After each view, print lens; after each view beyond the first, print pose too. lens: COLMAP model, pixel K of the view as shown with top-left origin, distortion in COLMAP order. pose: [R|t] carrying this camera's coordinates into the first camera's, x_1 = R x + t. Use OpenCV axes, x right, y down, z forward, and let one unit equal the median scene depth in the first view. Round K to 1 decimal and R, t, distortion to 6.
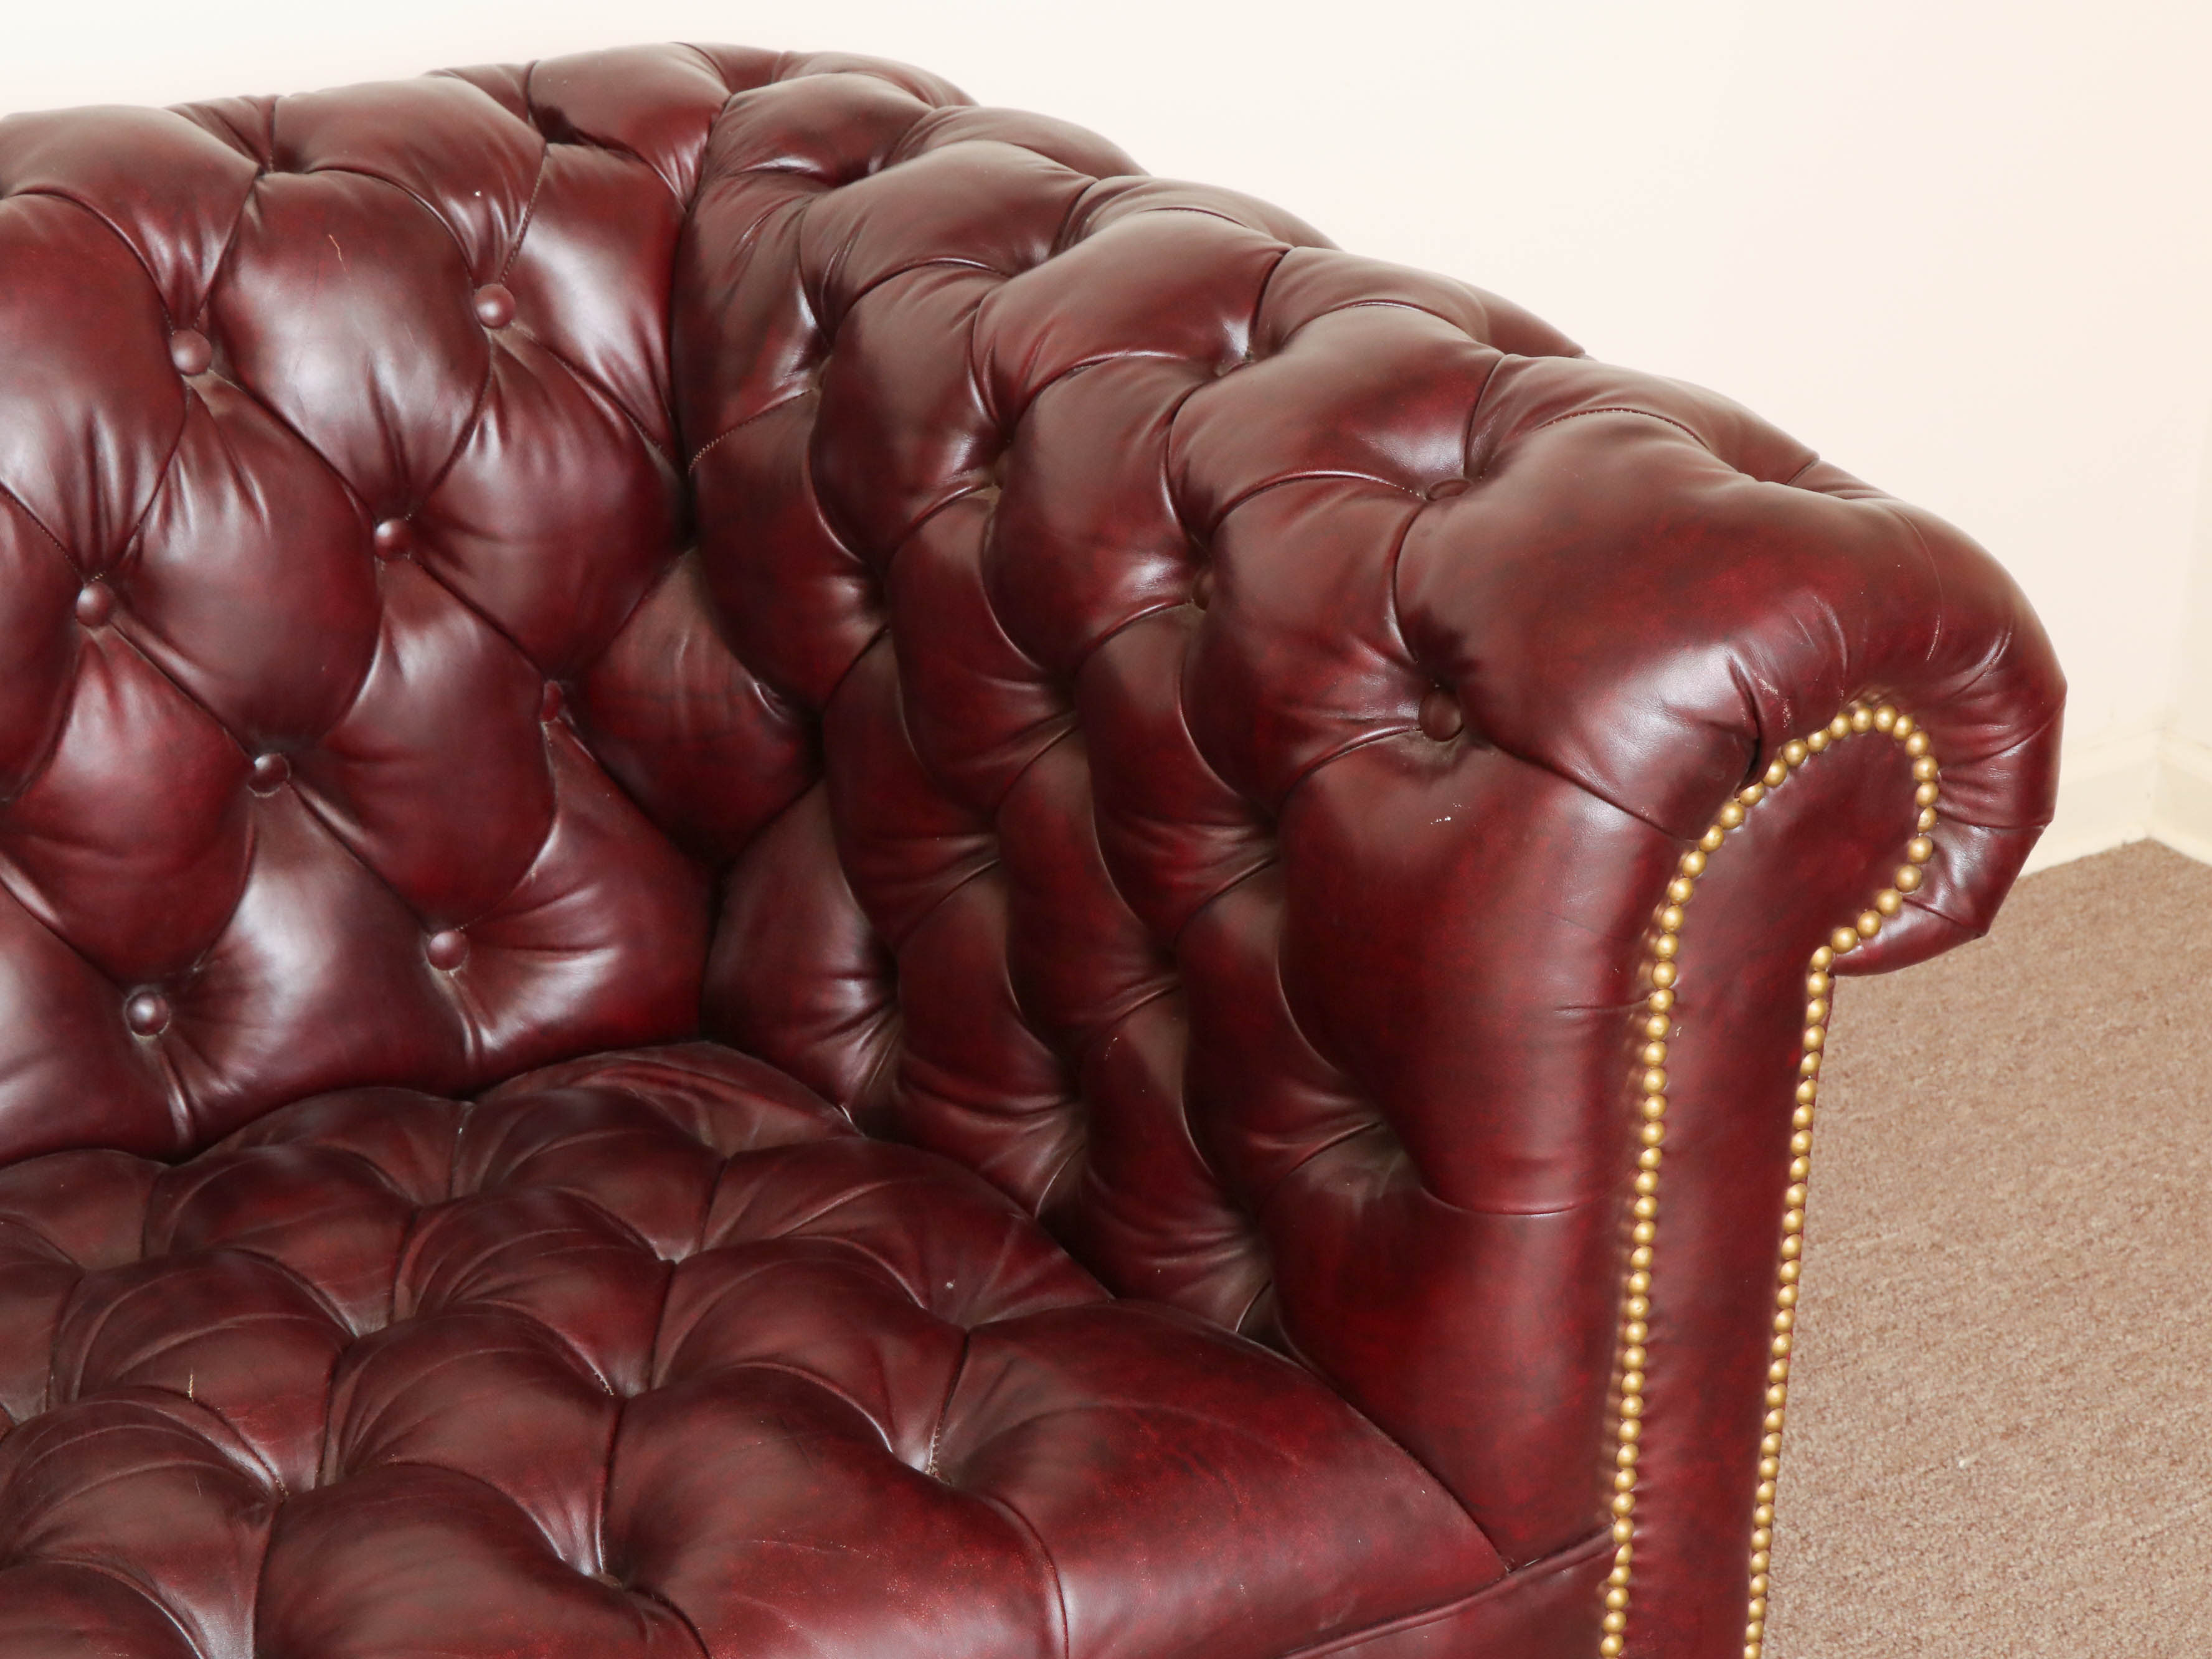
lens RADIAL K [[4273.8, 0, 1106.0], [0, 4273.8, 829.5], [0, 0, 1]] dist [0.073553, -0.026264]
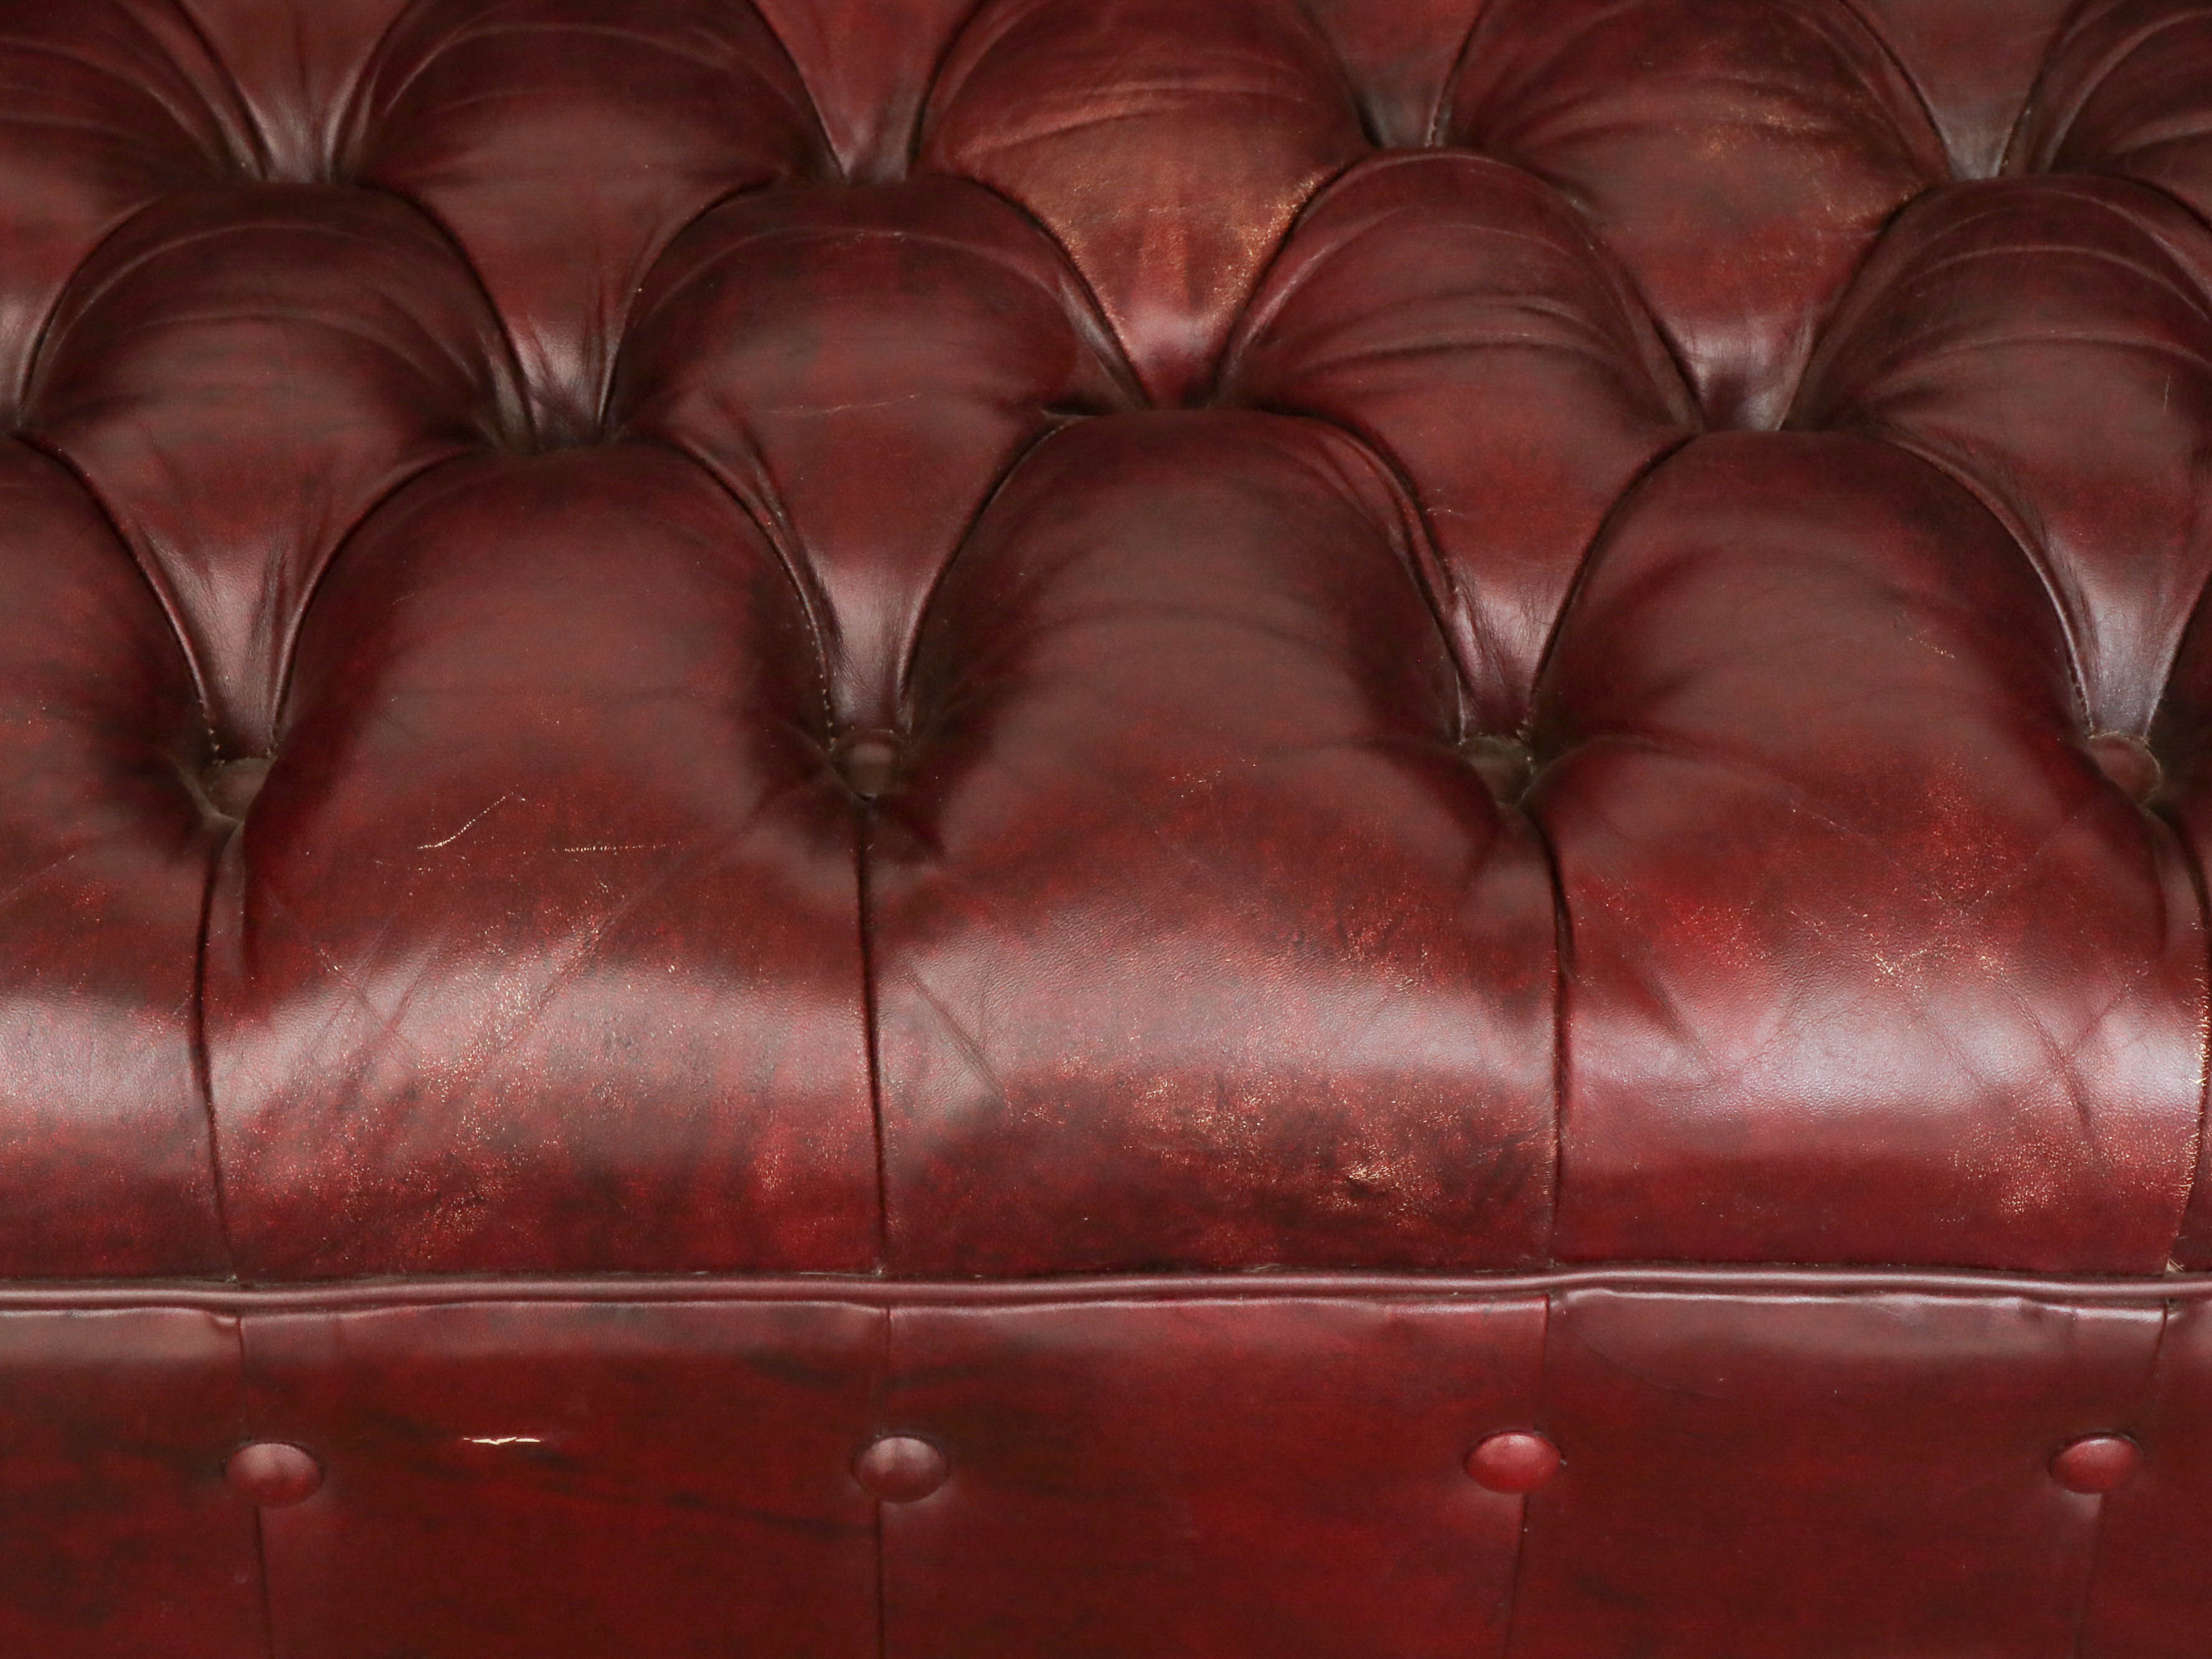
lens RADIAL K [[5753.9, 0, 1106.0], [0, 5753.9, 829.5], [0, 0, 1]] dist [0.007096, -0.188198]
pose [[0.861624, 0.356659, -0.361106, -0.019574], [-0.228214, 0.907742, 0.352027, -0.036760], [0.453345, -0.220906, 0.863527, 0.174485]]
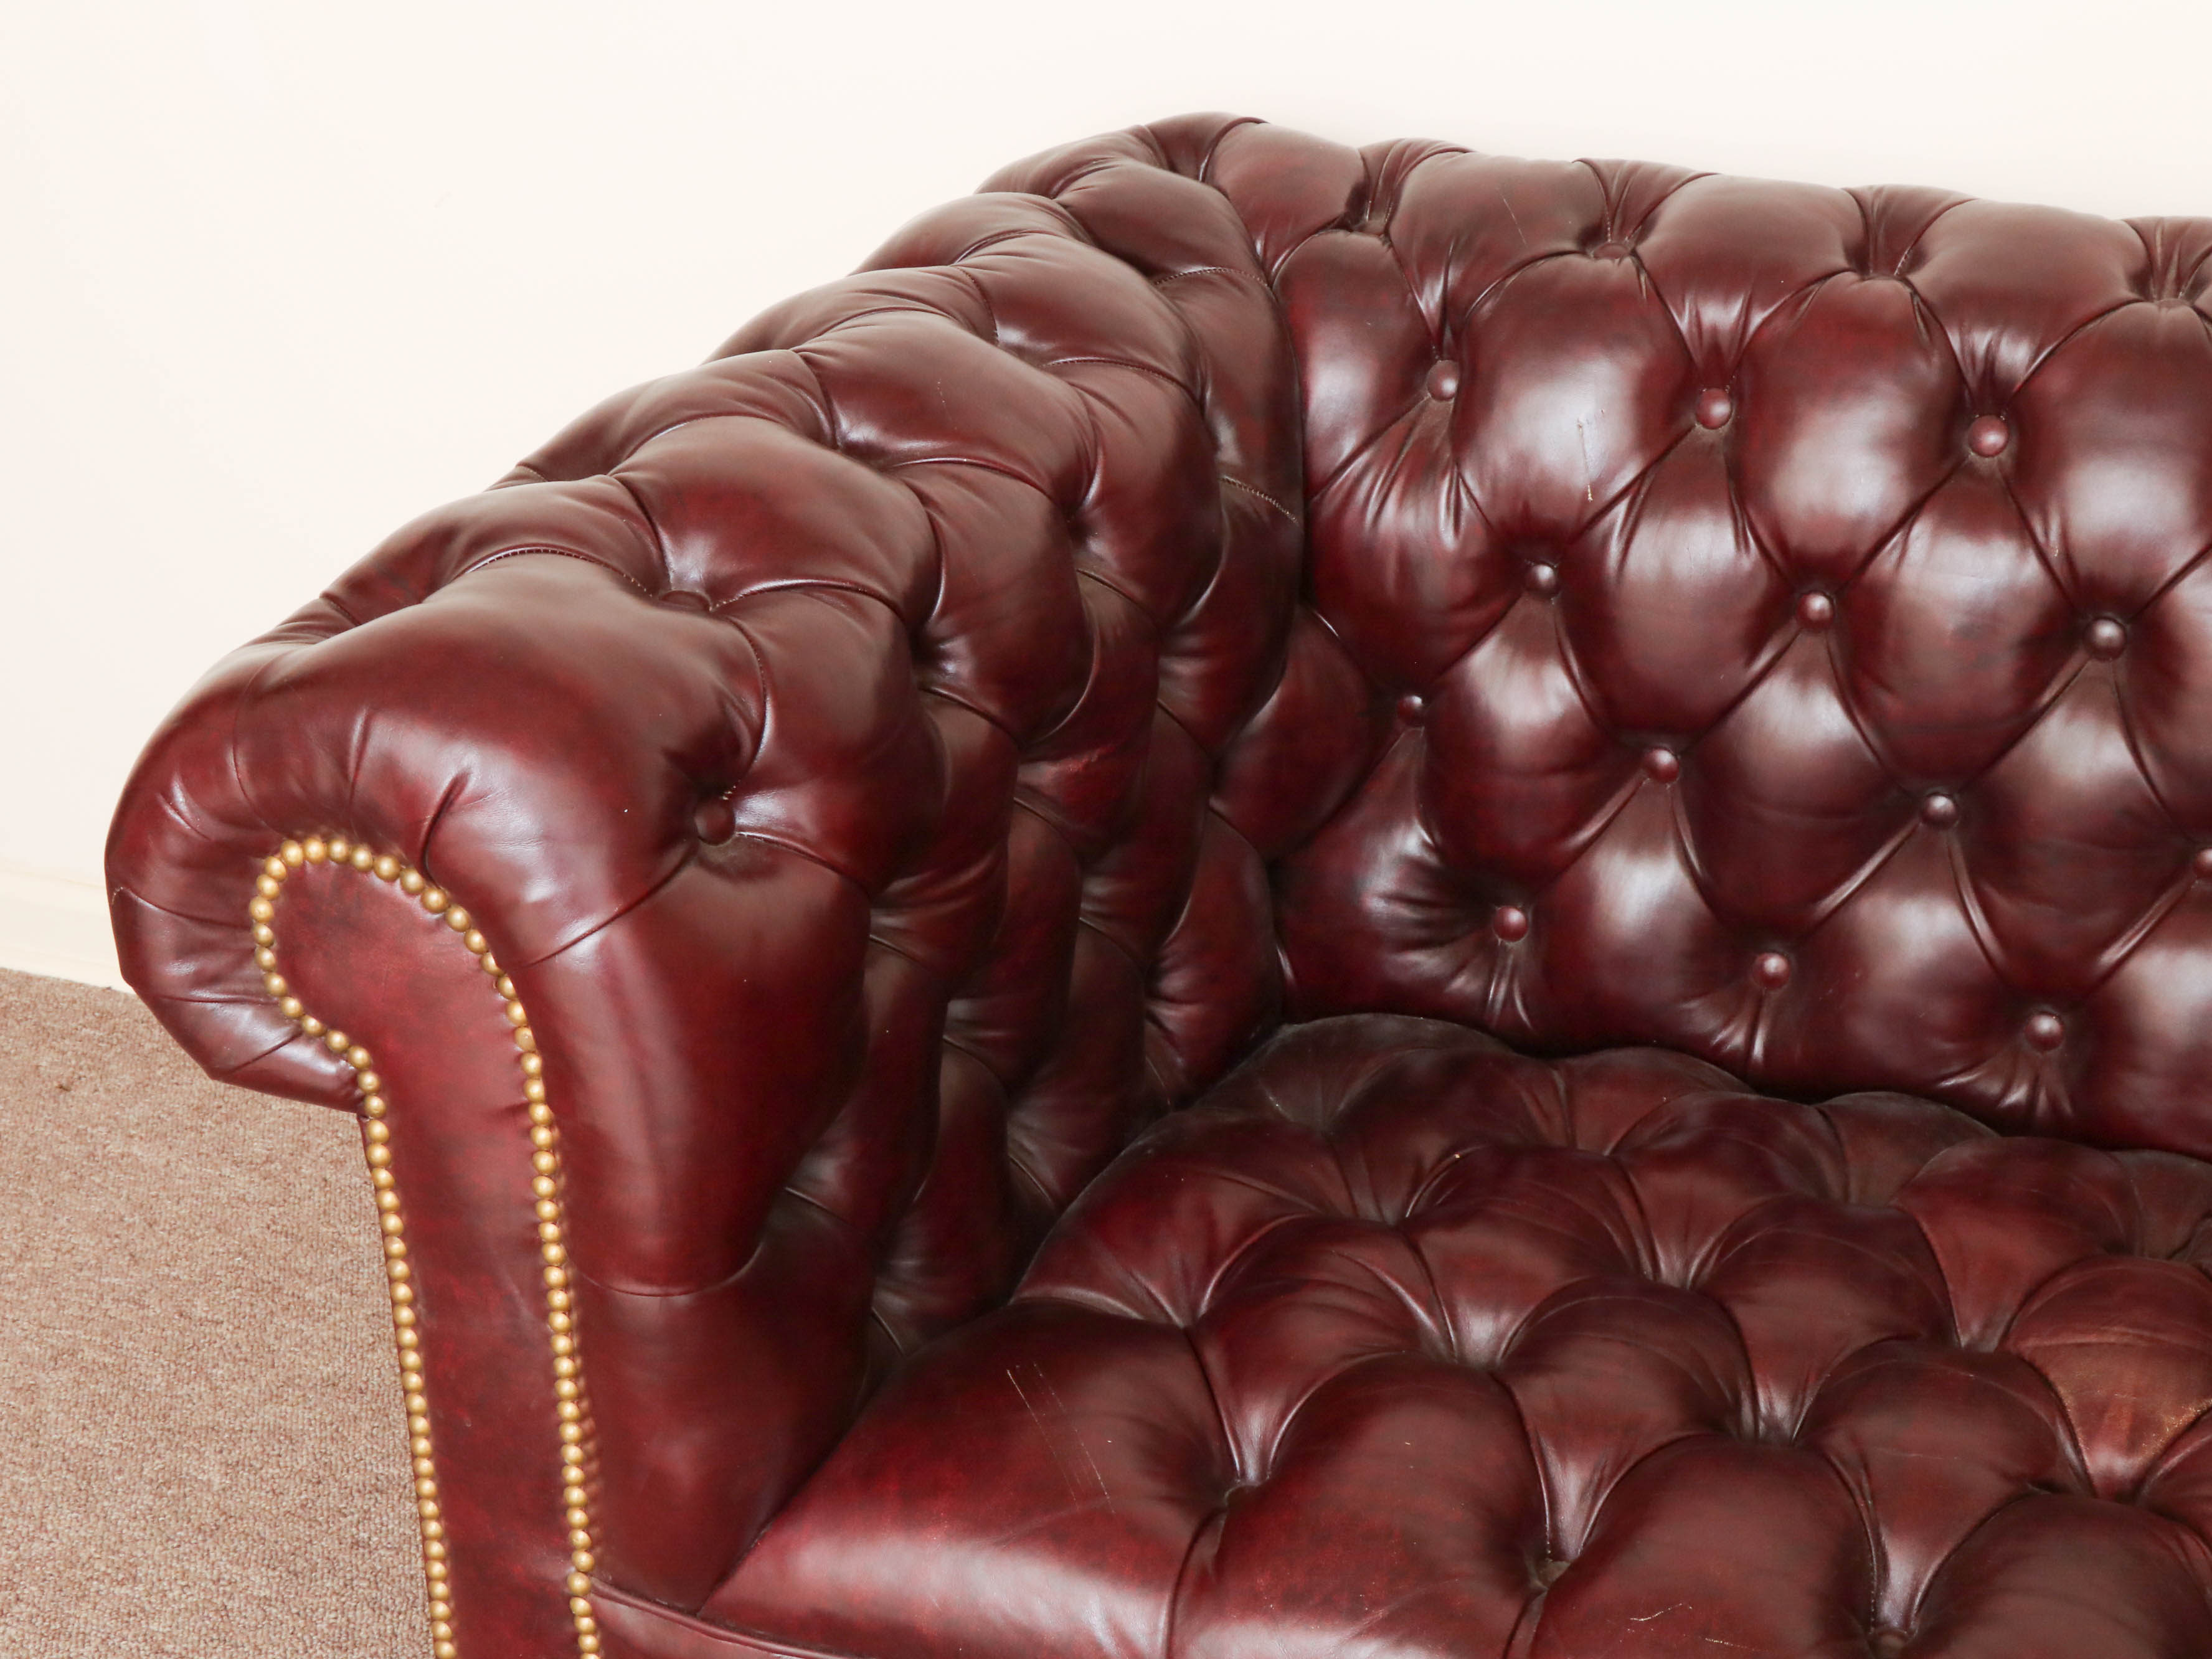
lens RADIAL K [[3411.6, 0, 1106.0], [0, 3411.6, 829.5], [0, 0, 1]] dist [0.019547, 0.045933]
pose [[0.587929, 0.366316, -0.721216, 0.076628], [-0.330564, 0.922544, 0.199100, -0.053576], [0.738286, 0.121351, 0.663481, 0.110798]]
